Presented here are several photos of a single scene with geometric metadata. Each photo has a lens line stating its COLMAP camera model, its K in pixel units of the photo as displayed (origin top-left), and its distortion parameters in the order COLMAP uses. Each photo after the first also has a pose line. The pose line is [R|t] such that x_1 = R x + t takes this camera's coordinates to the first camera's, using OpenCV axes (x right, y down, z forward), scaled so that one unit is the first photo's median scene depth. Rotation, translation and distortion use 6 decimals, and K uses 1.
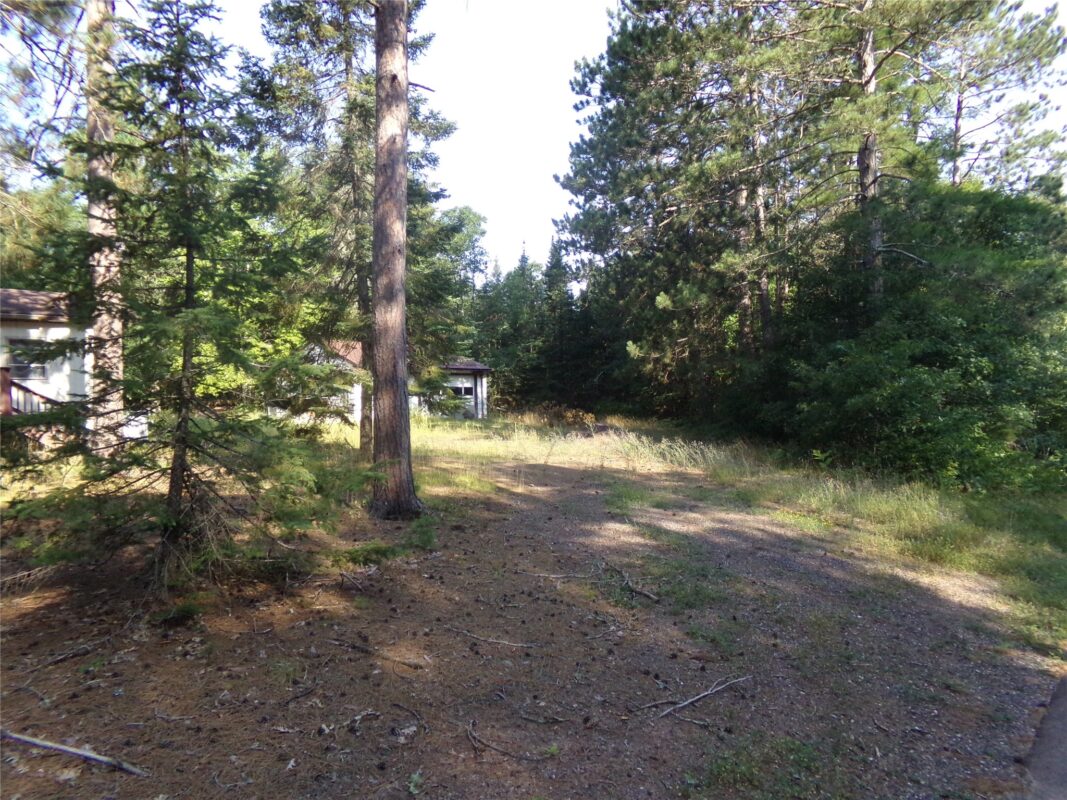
lens RADIAL K [[756.0, 0, 533.5], [0, 756.0, 400.0], [0, 0, 1]] dist [-0.037568, 0.126307]
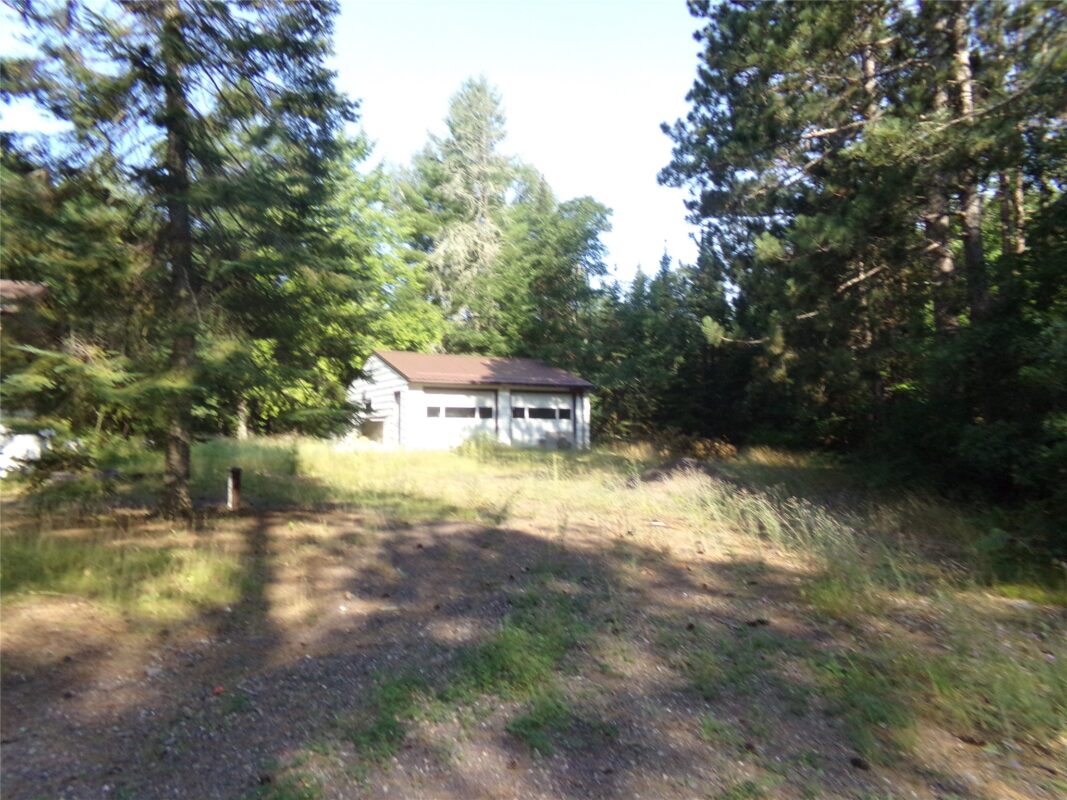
lens RADIAL K [[756.0, 0, 533.5], [0, 756.0, 400.0], [0, 0, 1]] dist [-0.037568, 0.126307]
pose [[0.967888, -0.002776, -0.251365, 0.080140], [-0.007819, 0.999123, -0.041143, 0.006292], [0.251258, 0.041787, 0.967018, 0.228293]]
